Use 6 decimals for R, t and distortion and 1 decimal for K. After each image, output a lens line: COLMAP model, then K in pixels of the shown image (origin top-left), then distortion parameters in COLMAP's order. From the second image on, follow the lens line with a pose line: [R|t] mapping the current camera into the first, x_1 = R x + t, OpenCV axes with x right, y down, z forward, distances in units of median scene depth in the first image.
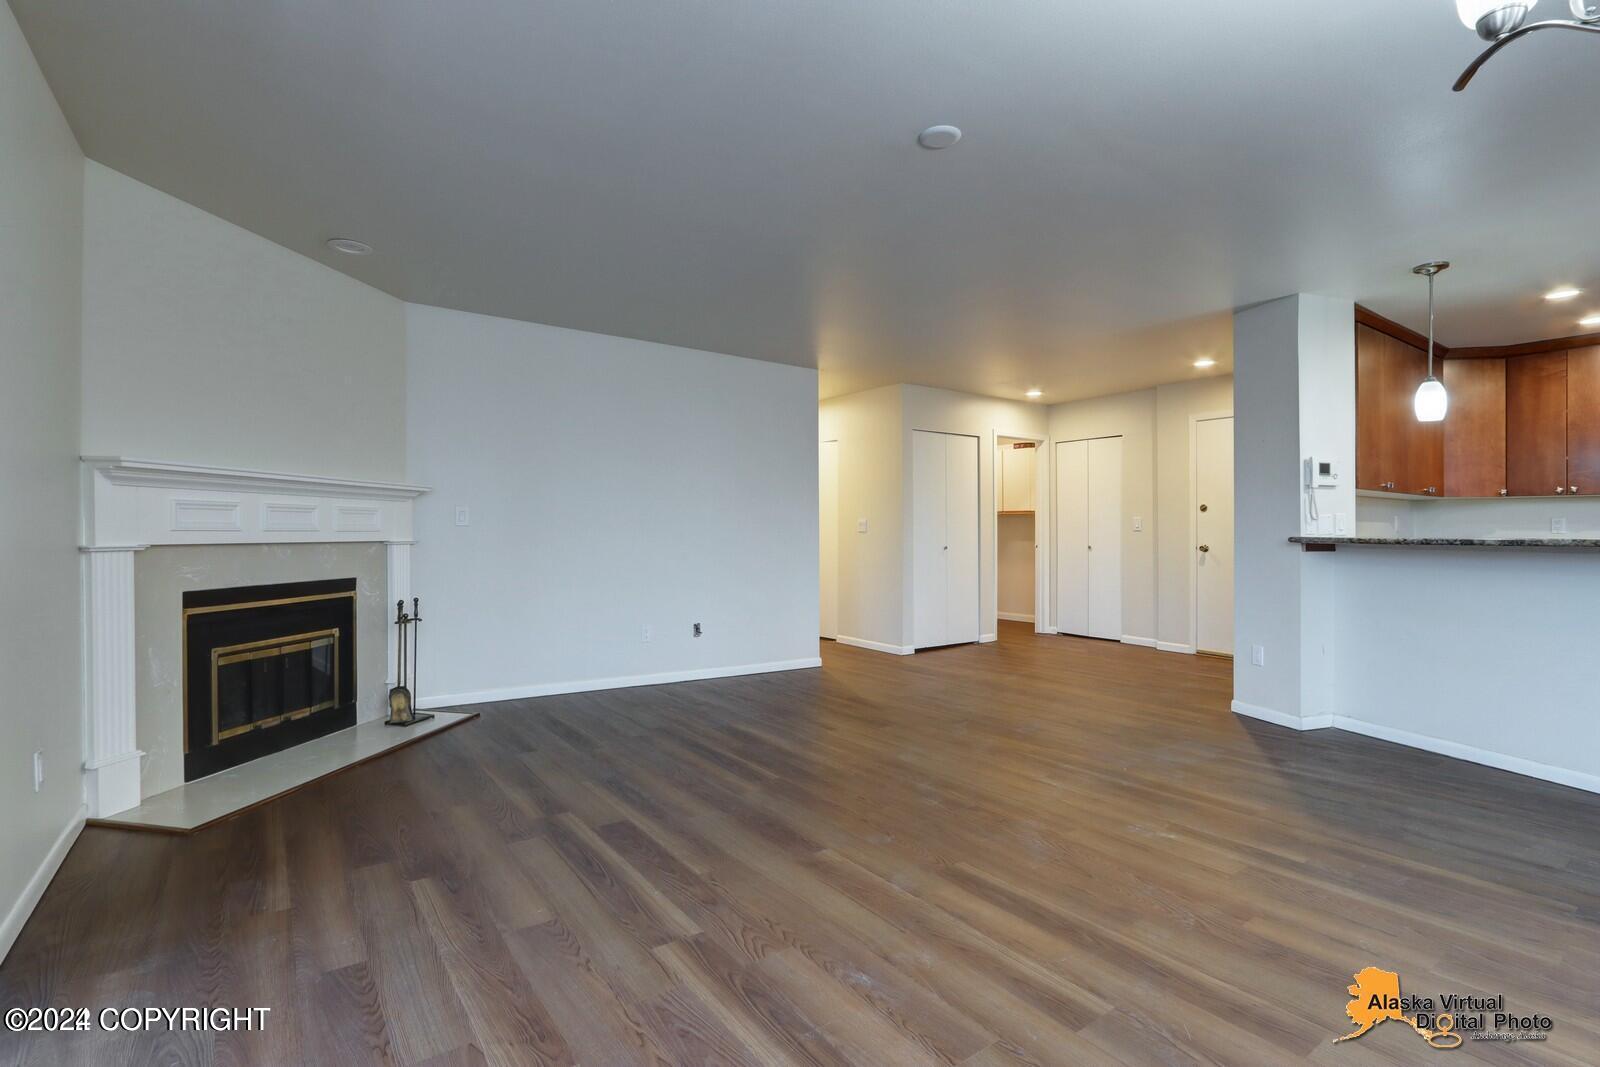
lens RADIAL K [[747.0, 0, 803.4], [0, 747.0, 528.6], [0, 0, 1]] dist [-0.020213, 0.004266]
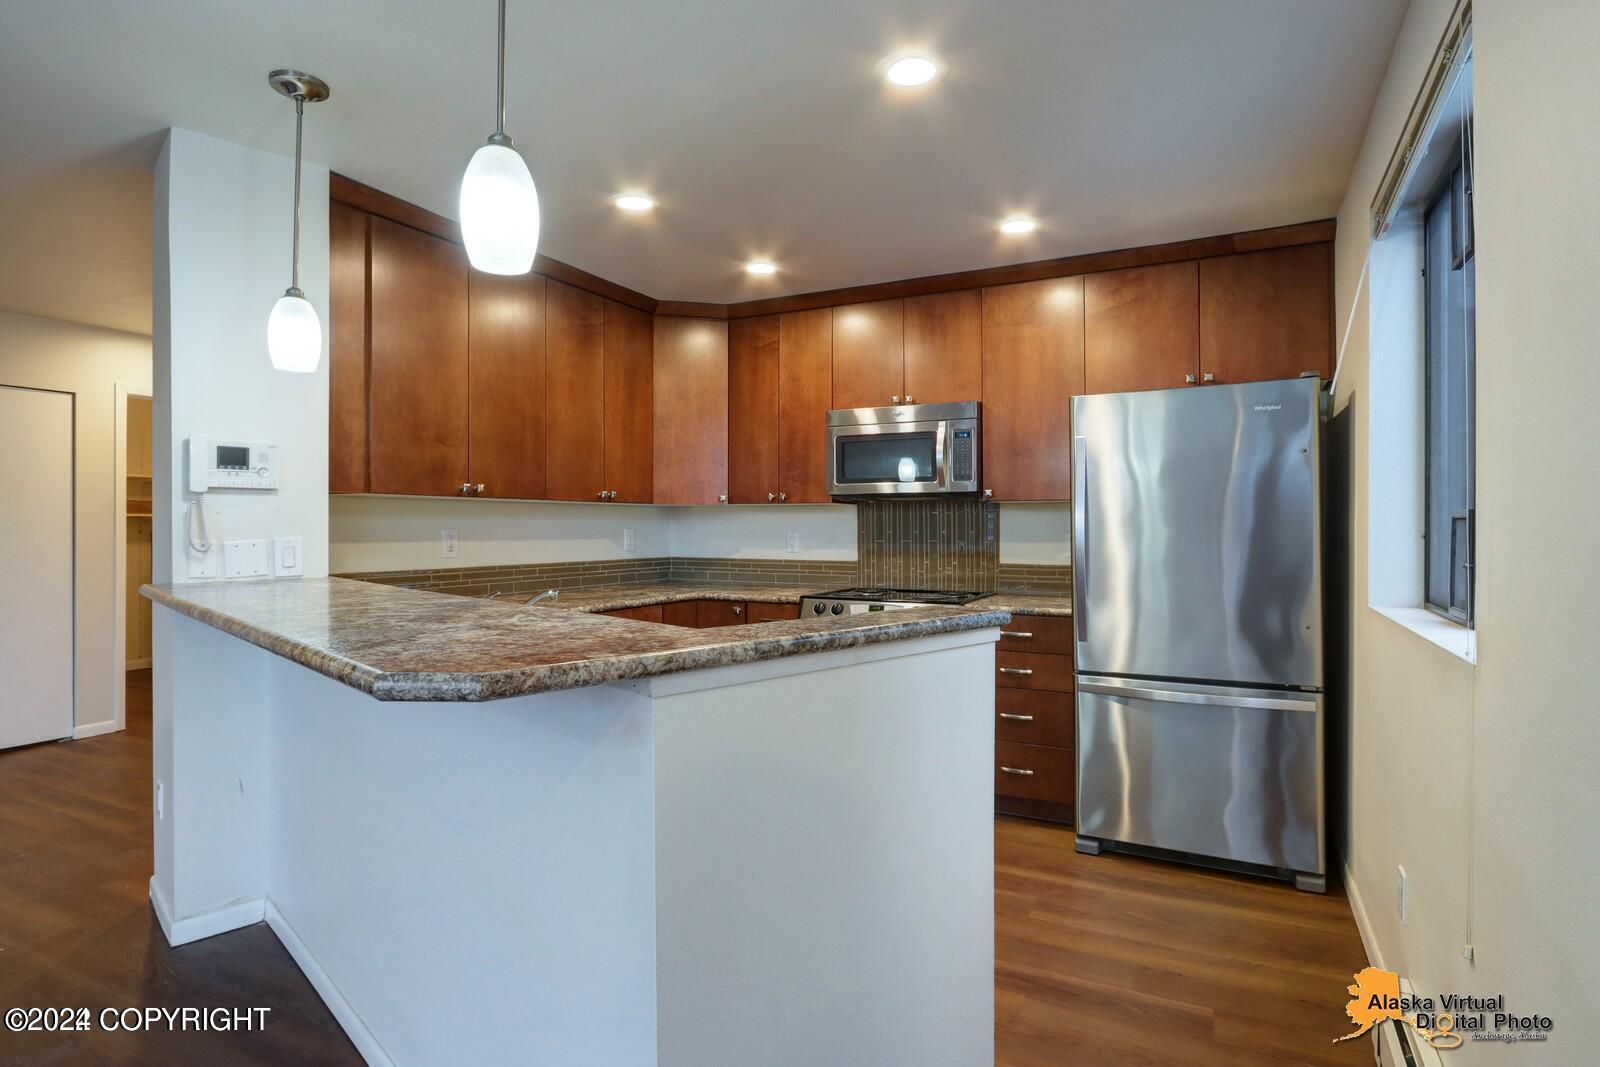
lens RADIAL K [[831.1, 0, 804.1], [0, 831.1, 523.4], [0, 0, 1]] dist [-0.015613, 0.004755]
pose [[0.887936, -0.003538, 0.459954, 0.801738], [0.003715, 0.999993, 0.000519, -0.030792], [-0.459952, 0.001248, 0.887943, 0.263653]]
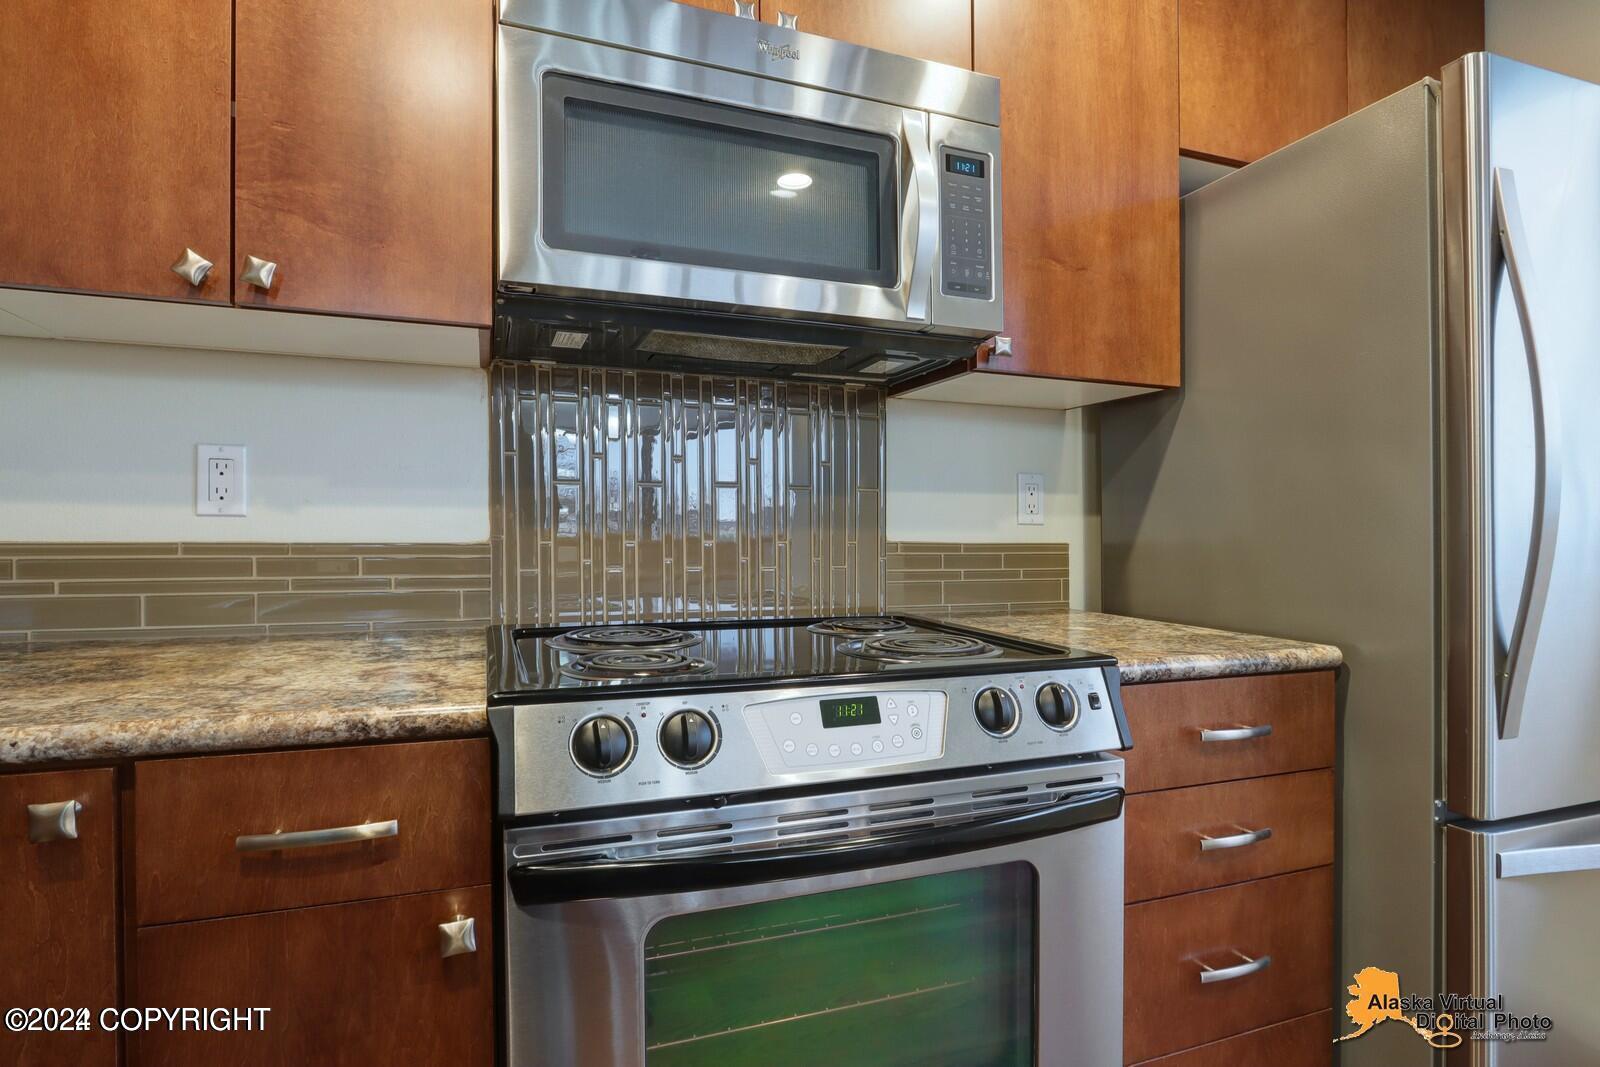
lens RADIAL K [[831.1, 0, 798.9], [0, 831.1, 529.9], [0, 0, 1]] dist [-0.015613, 0.004755]
pose [[0.253294, -0.006673, 0.967366, 1.056303], [-0.008110, 0.999926, 0.009022, 0.009326], [-0.967355, -0.010131, 0.253221, 0.977888]]
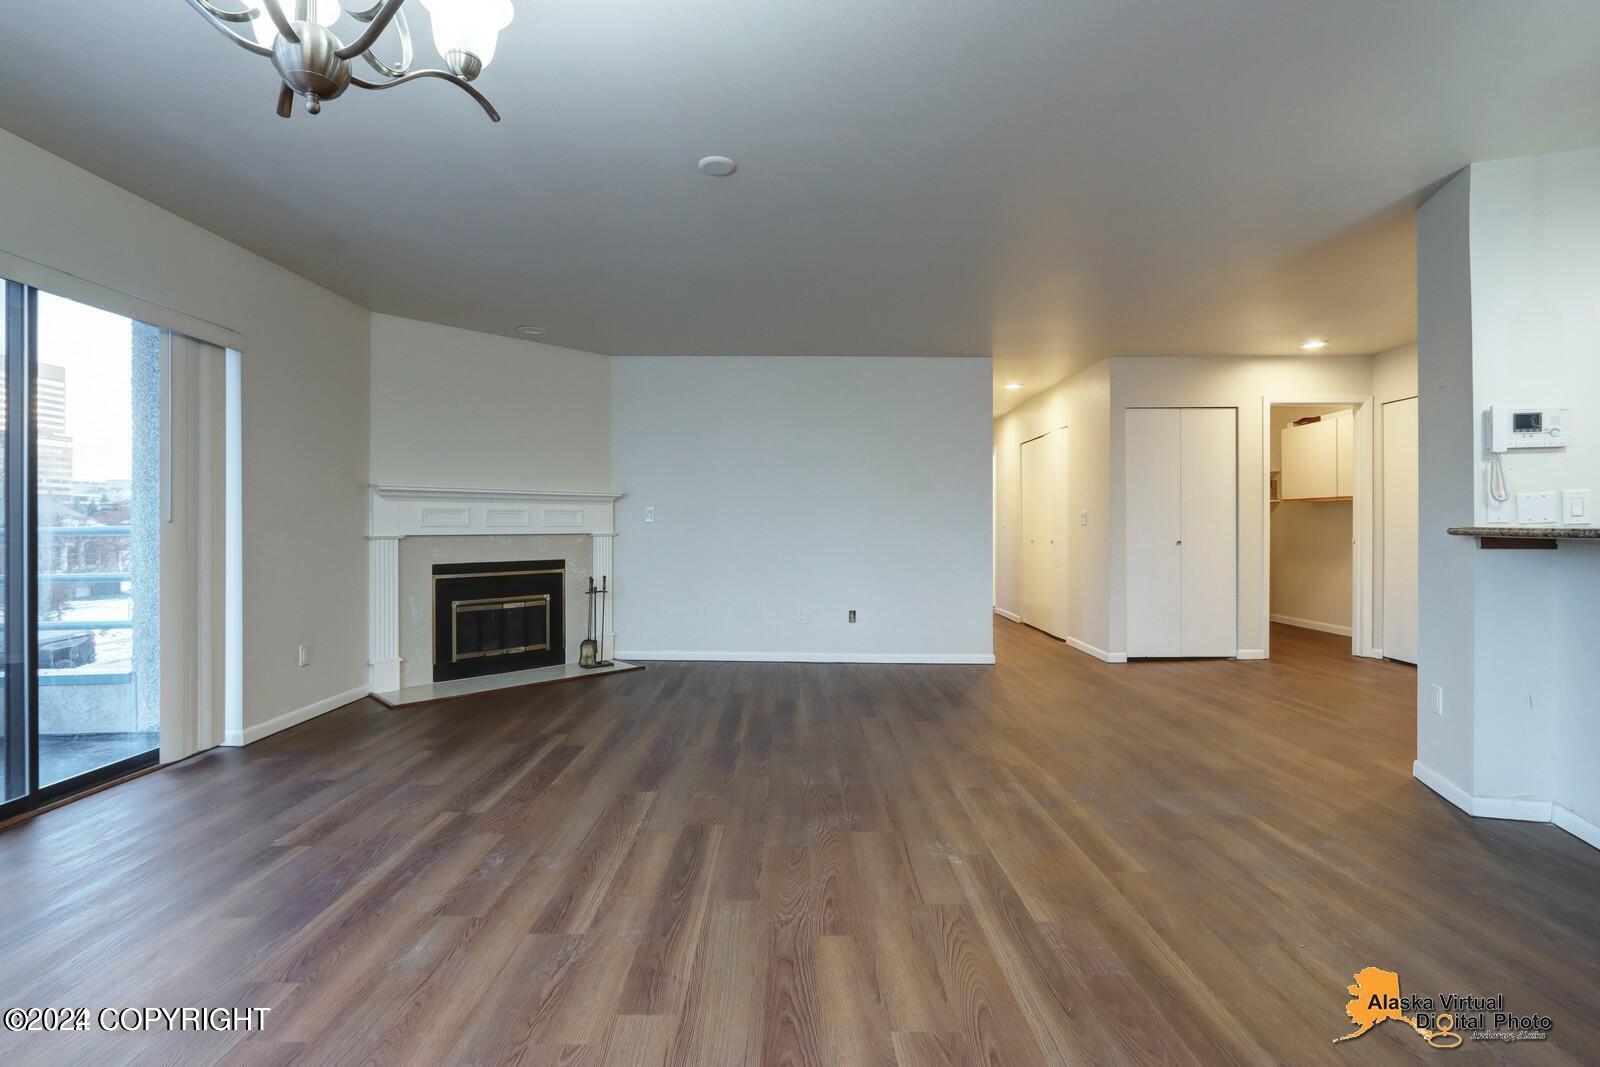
lens RADIAL K [[747.0, 0, 796.7], [0, 747.0, 530.5], [0, 0, 1]] dist [-0.020213, 0.004266]
pose [[0.814067, -0.002473, -0.580766, 0.559524], [0.007756, 0.999948, 0.006613, 0.005033], [0.580719, -0.009888, 0.814044, 0.104390]]
